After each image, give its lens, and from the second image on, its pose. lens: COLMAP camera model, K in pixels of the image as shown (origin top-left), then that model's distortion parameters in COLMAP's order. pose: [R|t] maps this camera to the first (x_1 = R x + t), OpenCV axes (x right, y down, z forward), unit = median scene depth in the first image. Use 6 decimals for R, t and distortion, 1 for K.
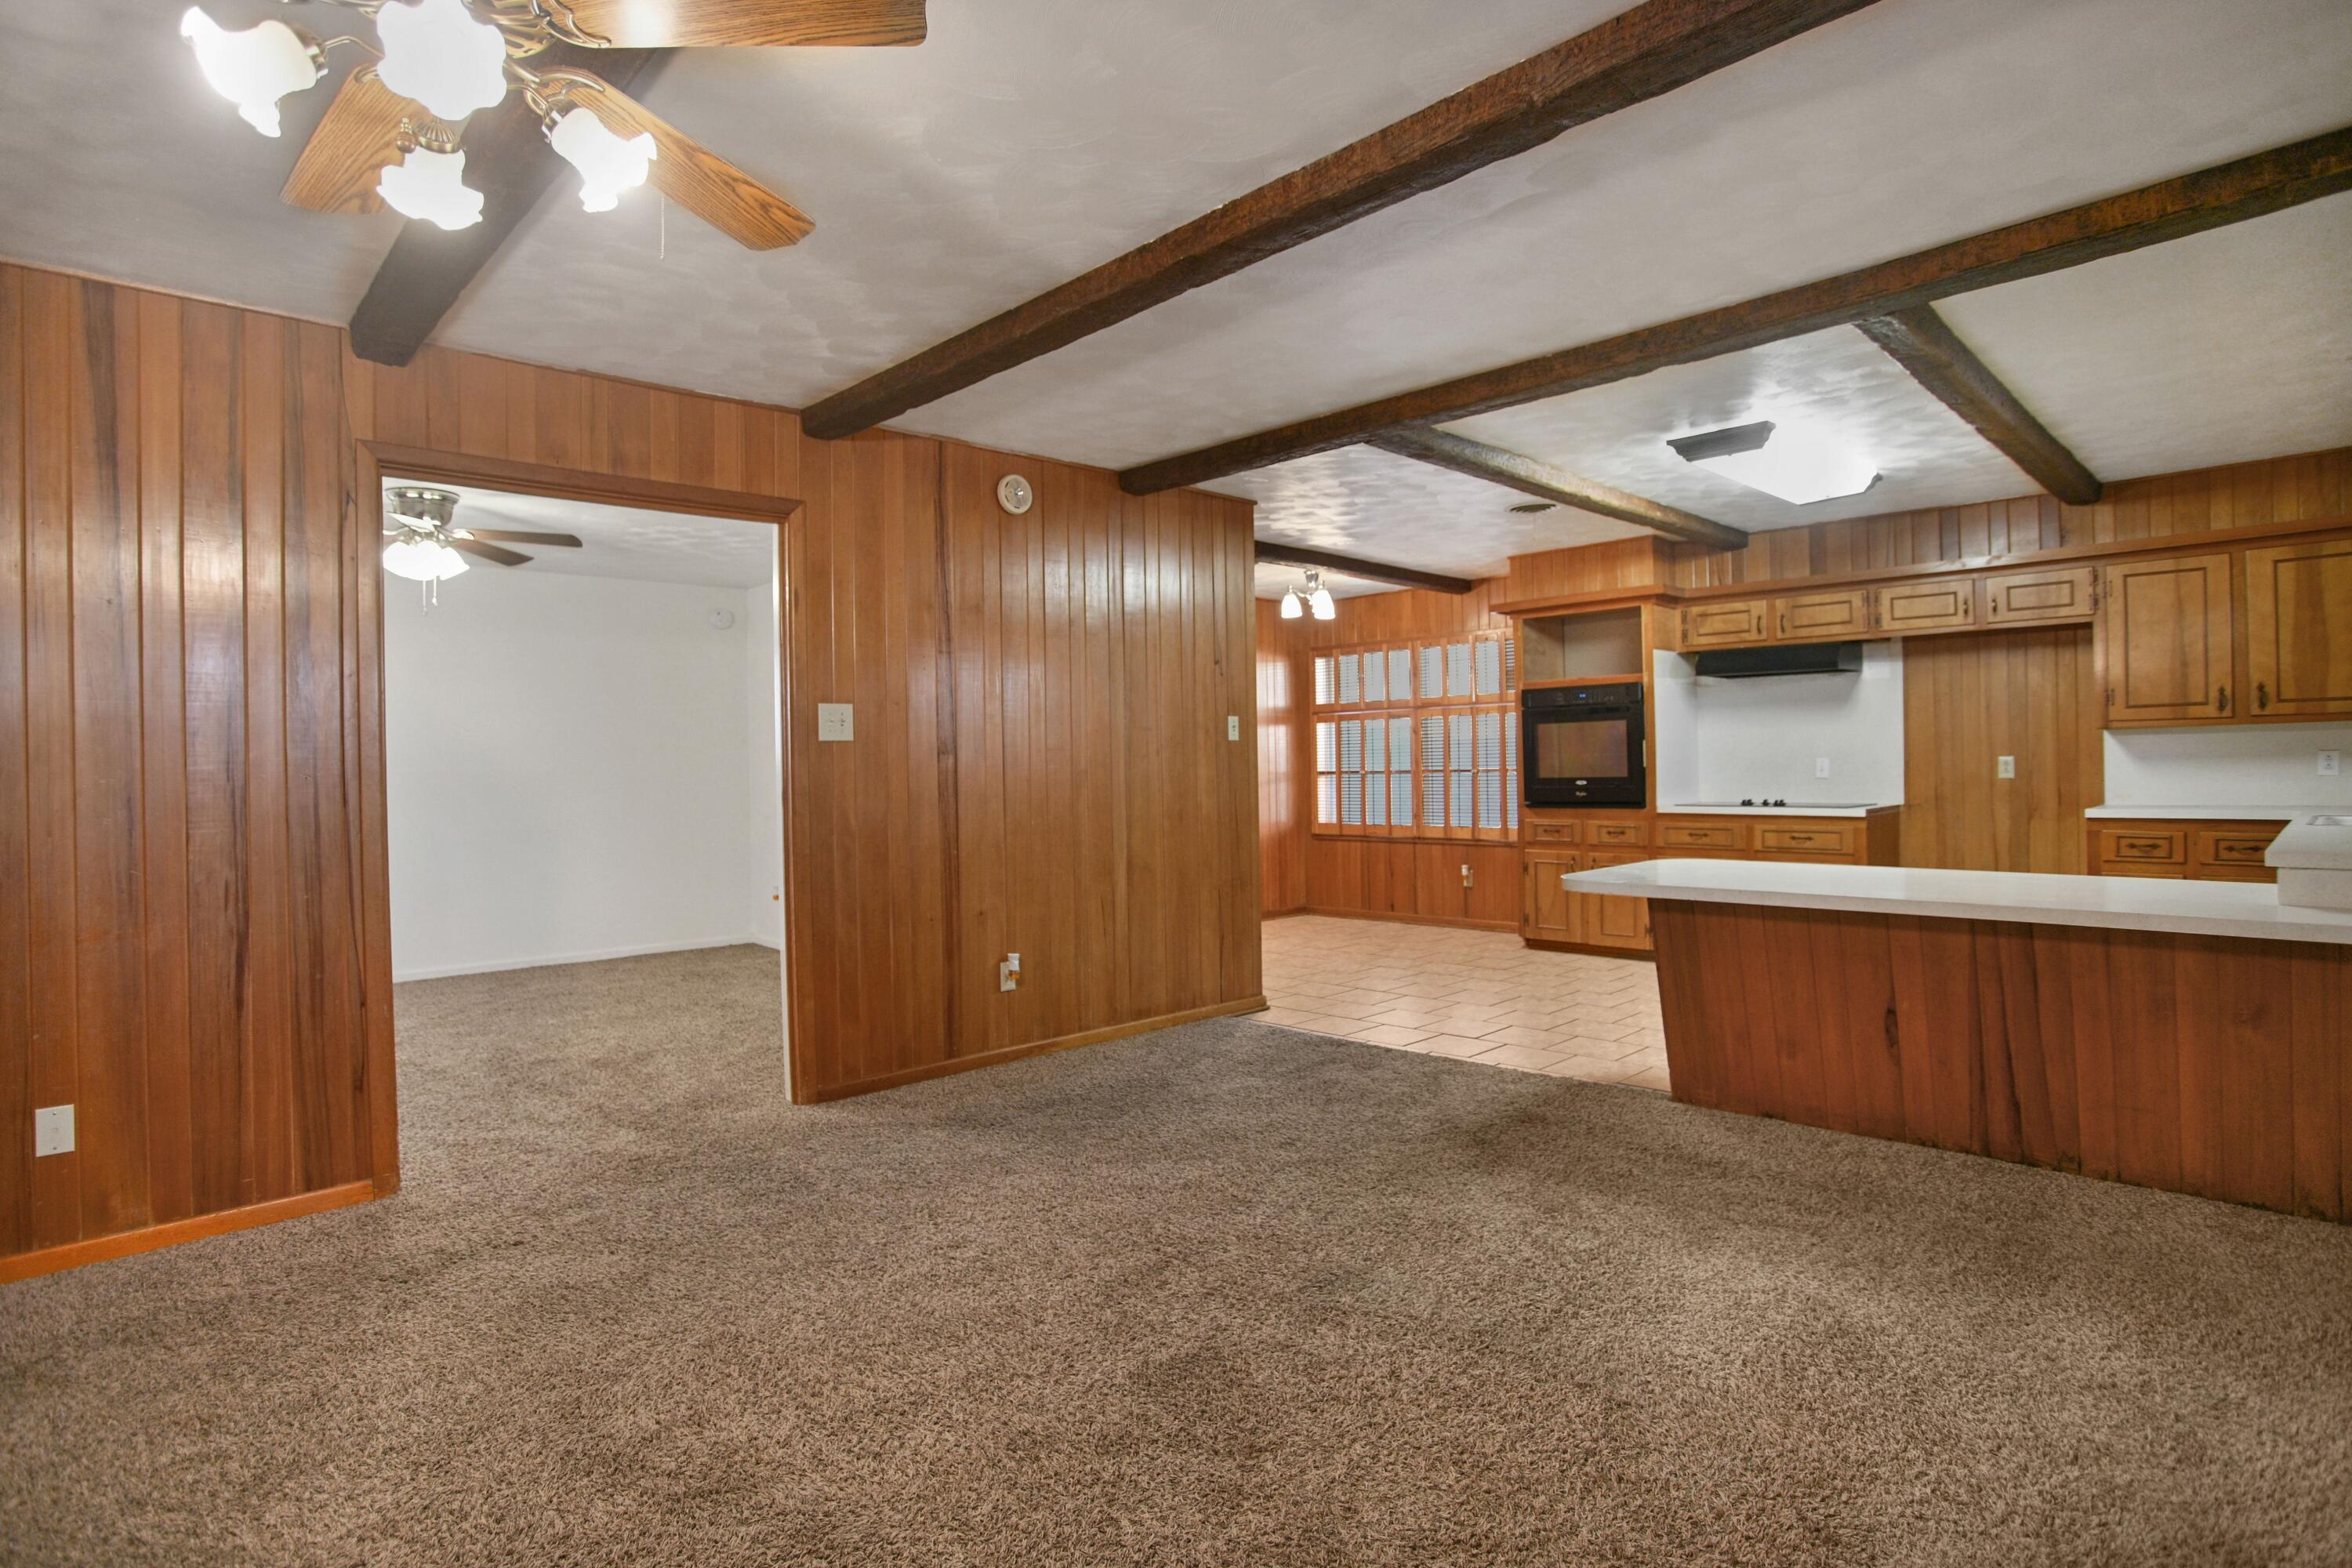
lens RADIAL K [[1193.4, 0, 1176.3], [0, 1193.4, 771.7], [0, 0, 1]] dist [-0.080448, 0.035169]
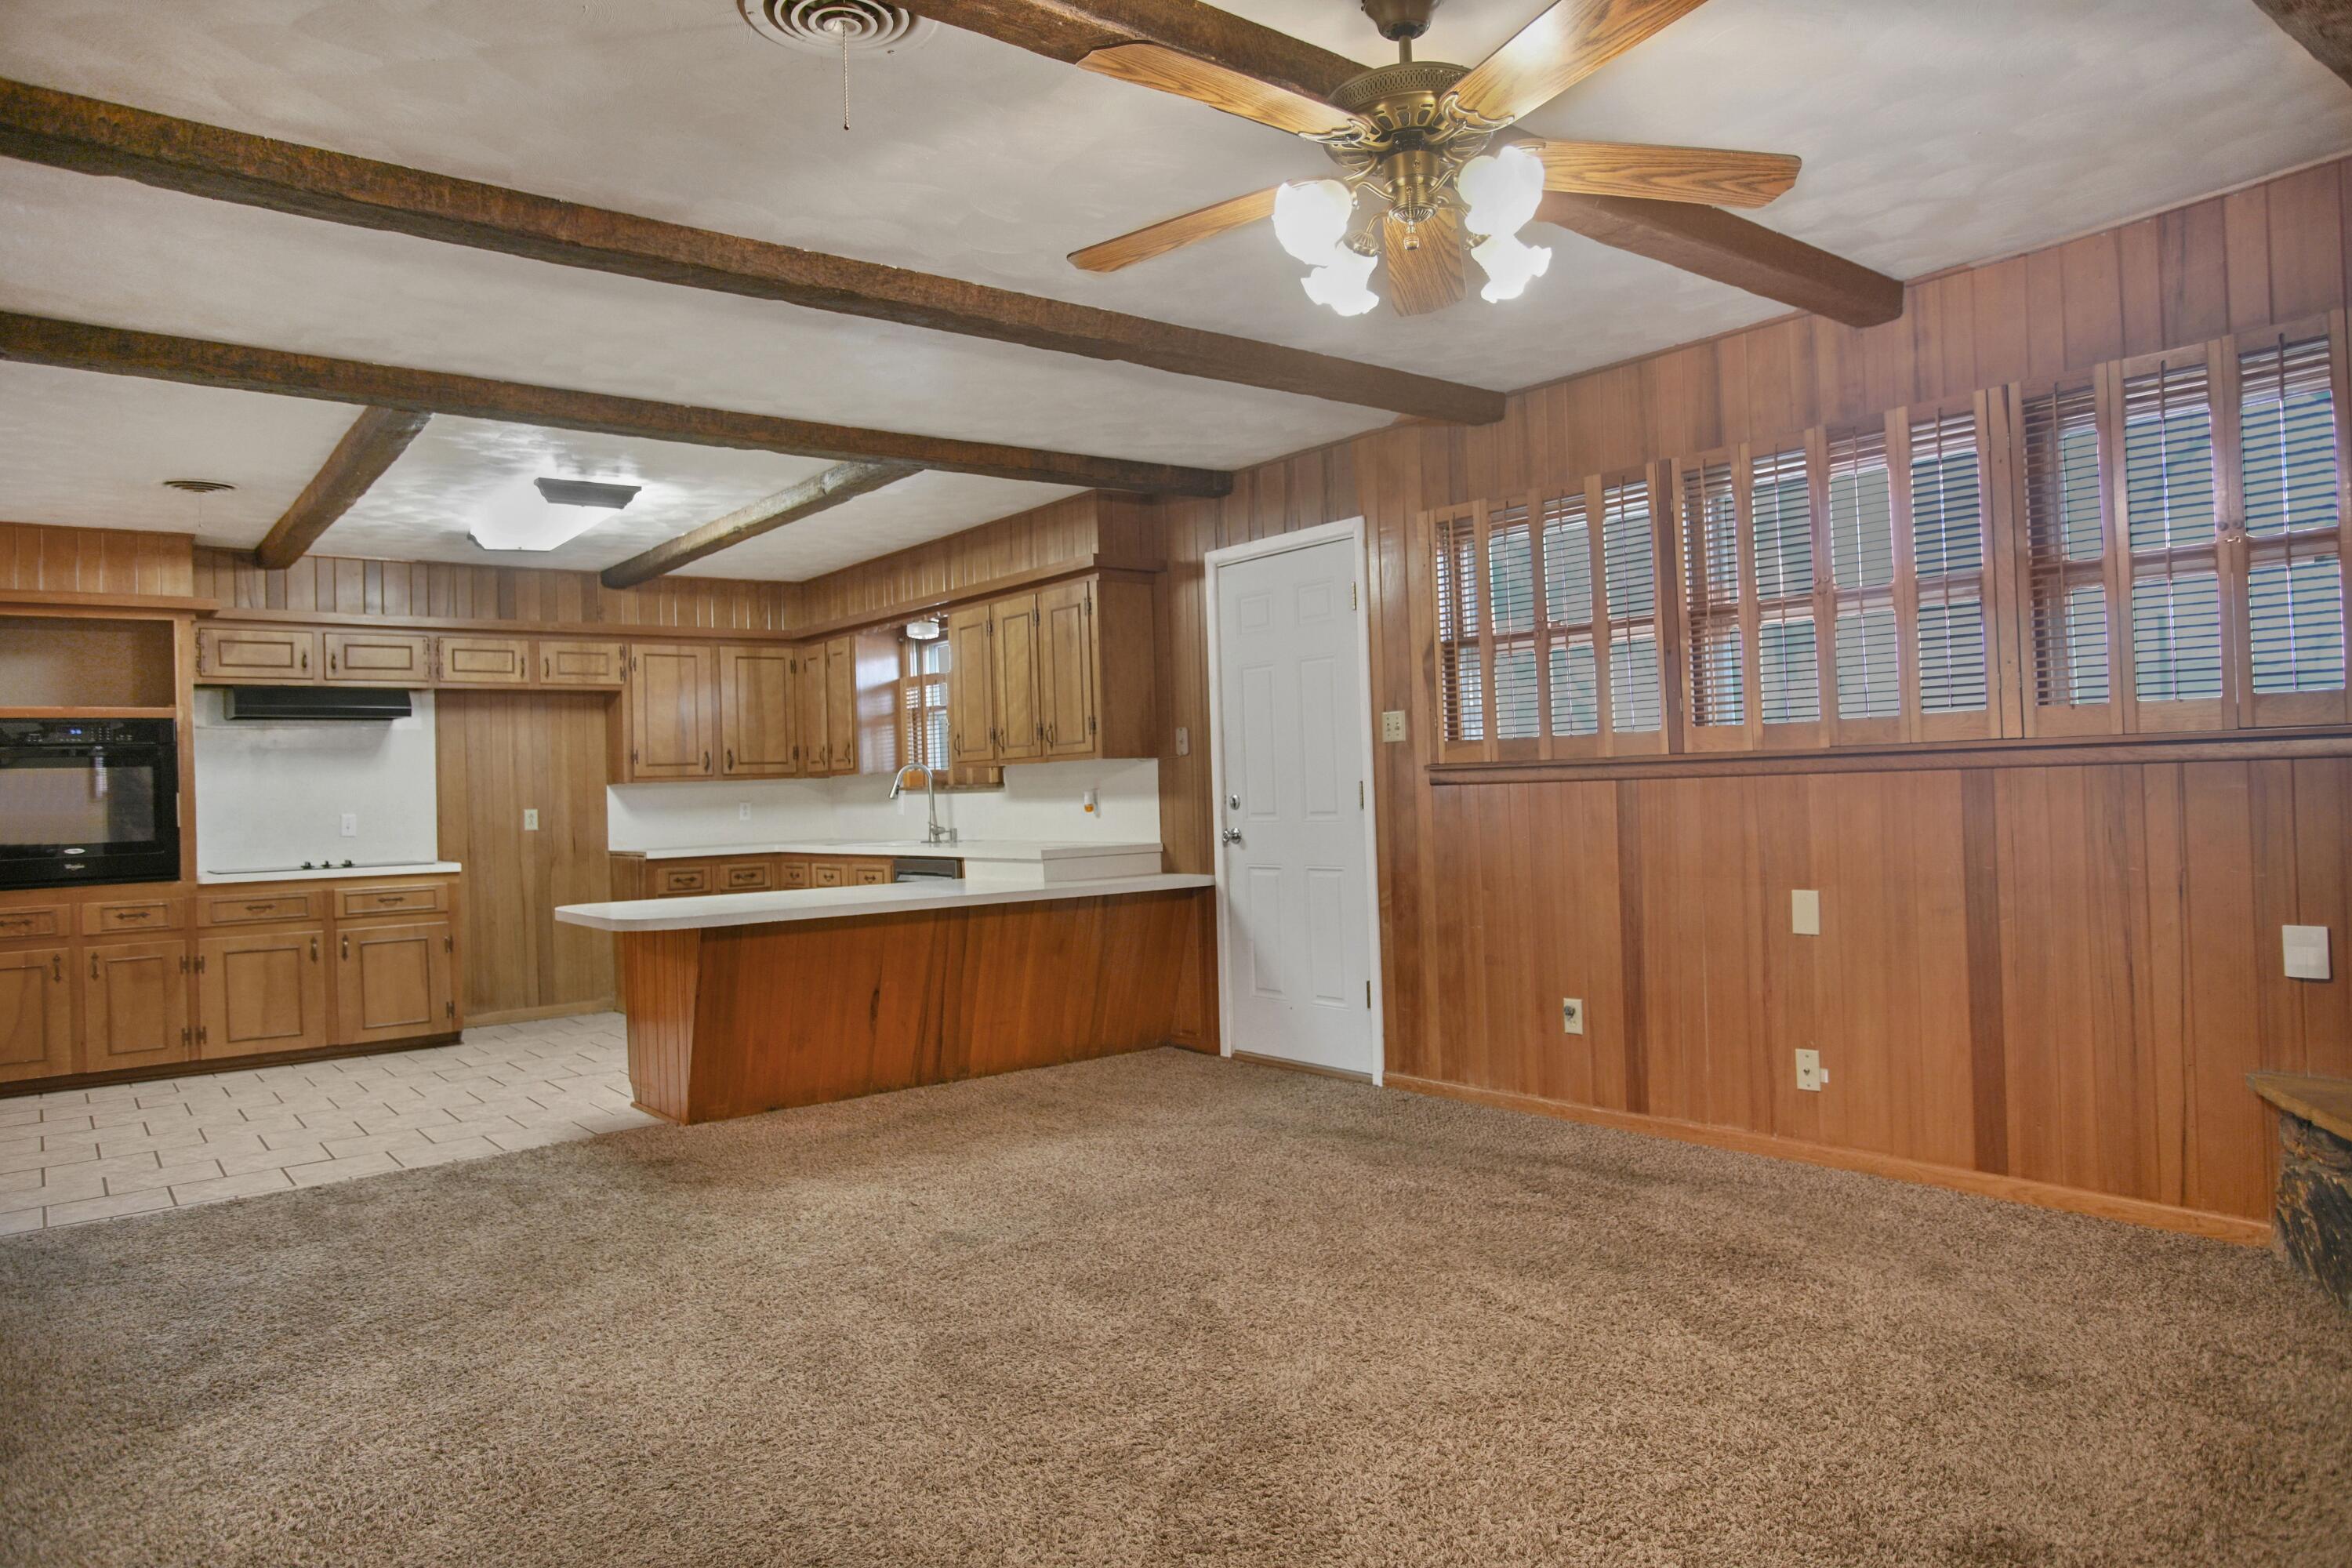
lens RADIAL K [[1472.5, 0, 1179.8], [0, 1472.5, 768.6], [0, 0, 1]] dist [-0.069841, 0.045490]
pose [[0.097963, 0.027414, 0.994812, -0.515005], [0.035819, 0.998876, -0.031053, 0.011217], [-0.994545, 0.038675, 0.096871, 0.259124]]
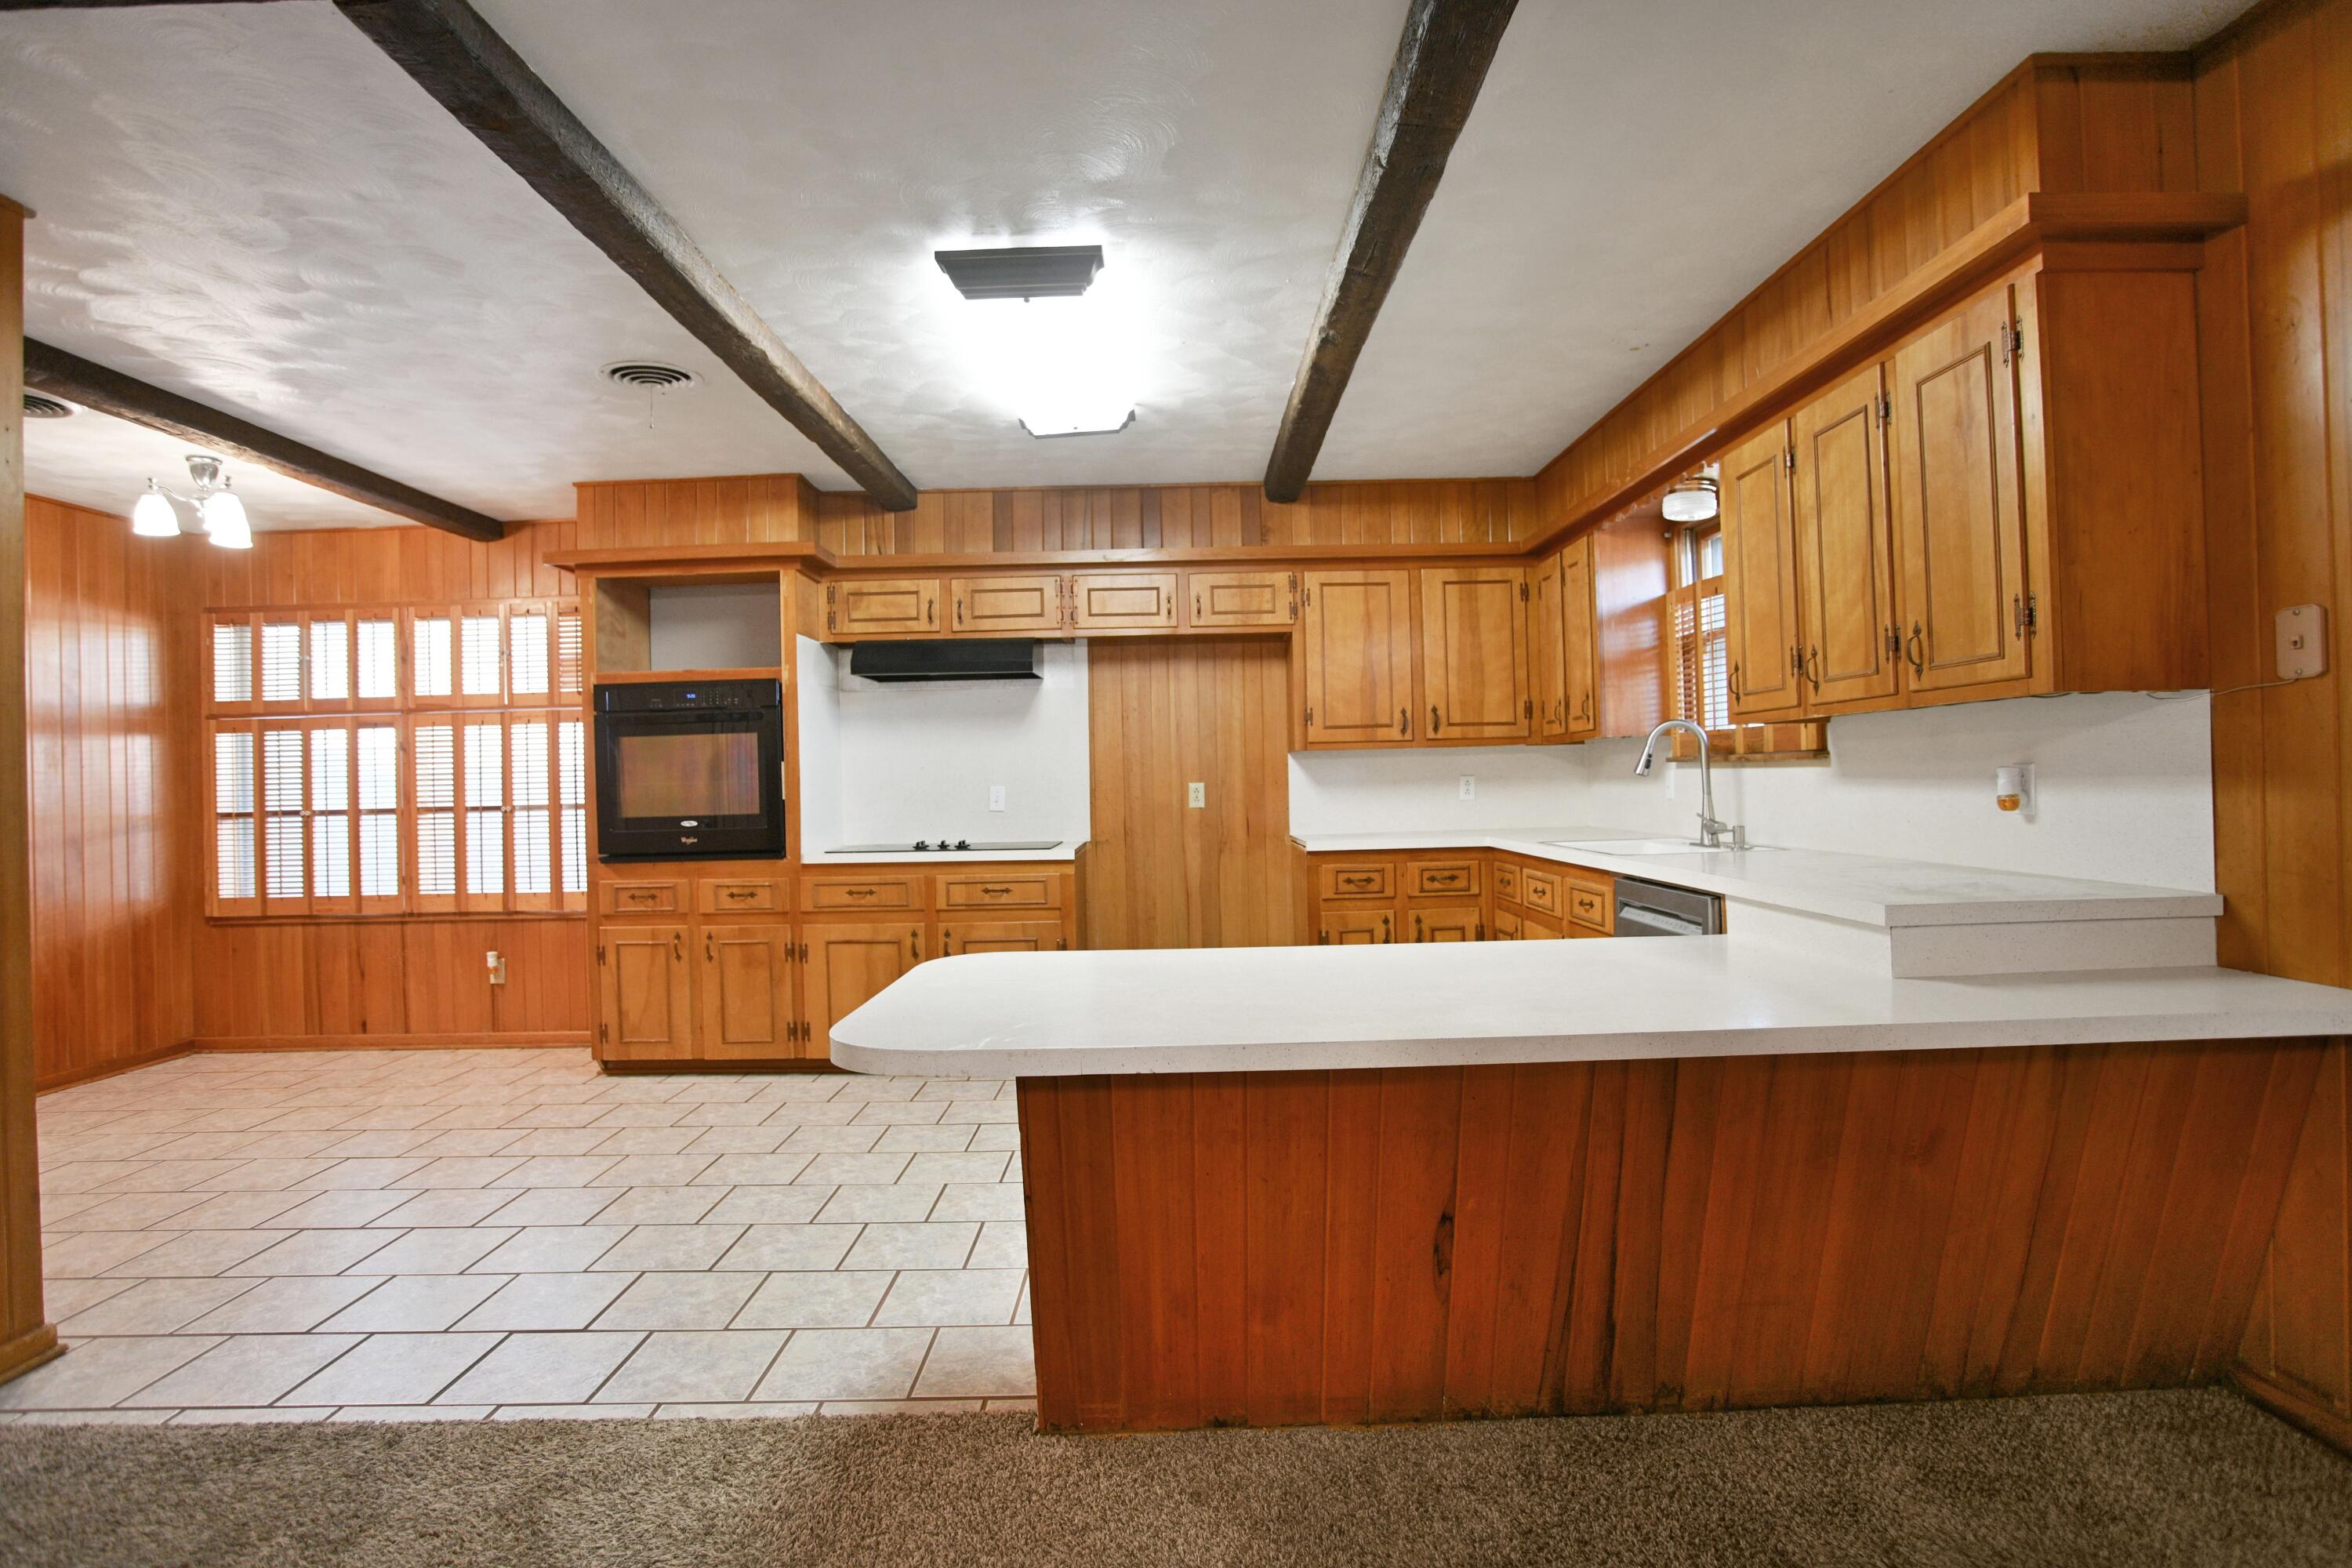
lens RADIAL K [[1193.4, 0, 1176.3], [0, 1193.4, 771.7], [0, 0, 1]] dist [-0.080448, 0.035169]
pose [[0.693316, 0.005841, 0.720610, 0.053047], [0.014344, 0.999657, -0.021904, -0.001919], [-0.720491, 0.025523, 0.692994, 0.359313]]
